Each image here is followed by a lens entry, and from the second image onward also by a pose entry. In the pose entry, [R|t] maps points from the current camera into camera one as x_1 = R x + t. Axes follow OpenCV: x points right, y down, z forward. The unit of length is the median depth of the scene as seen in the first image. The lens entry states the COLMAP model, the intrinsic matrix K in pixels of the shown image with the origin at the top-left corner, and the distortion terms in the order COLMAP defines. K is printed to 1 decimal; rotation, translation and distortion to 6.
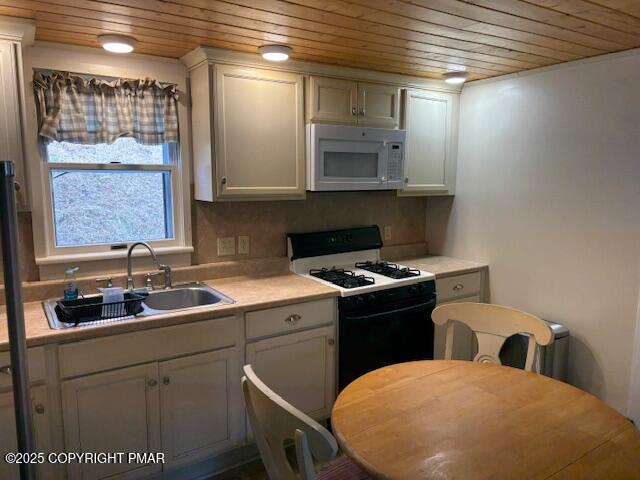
lens RADIAL K [[481.8, 0, 319.8], [0, 481.8, 239.0], [0, 0, 1]] dist [0.055258, -0.056424]
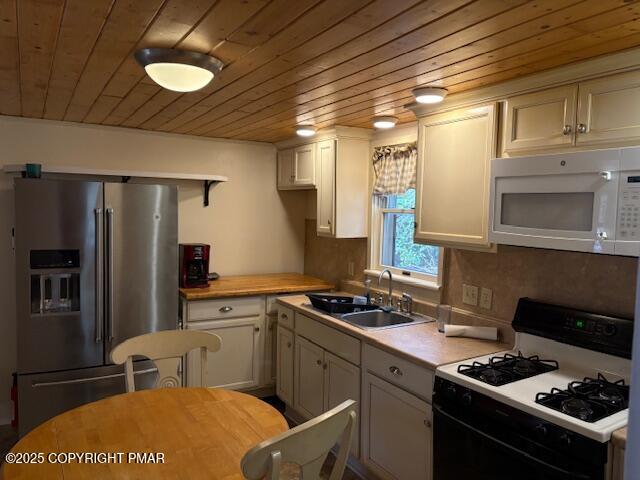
lens RADIAL K [[481.8, 0, 323.3], [0, 481.8, 237.9], [0, 0, 1]] dist [0.055258, -0.056424]
pose [[-0.040639, 0.067433, -0.996896, 0.796490], [-0.146146, 0.986589, 0.072693, -0.127773], [0.988428, 0.148647, -0.030239, 0.763235]]
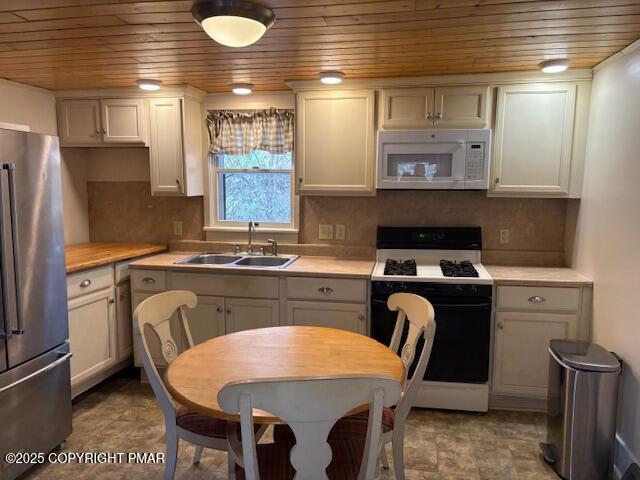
lens RADIAL K [[481.8, 0, 324.5], [0, 481.8, 235.2], [0, 0, 1]] dist [0.055258, -0.056424]
pose [[0.727281, 0.079171, -0.681759, 0.696794], [-0.094144, 0.995443, 0.015169, 0.005576], [0.679853, 0.053151, 0.731420, 0.077940]]
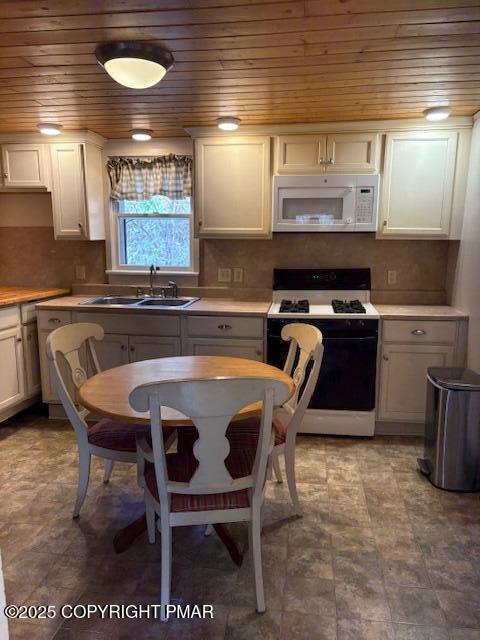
lens RADIAL K [[481.8, 0, 244.5], [0, 481.8, 315.5], [0, 0, 1]] dist [0.055258, -0.056424]
pose [[0.755563, 0.106493, -0.646362, 0.748232], [-0.089368, 0.994229, 0.059341, 0.044943], [0.648952, 0.012928, 0.760720, 0.032184]]
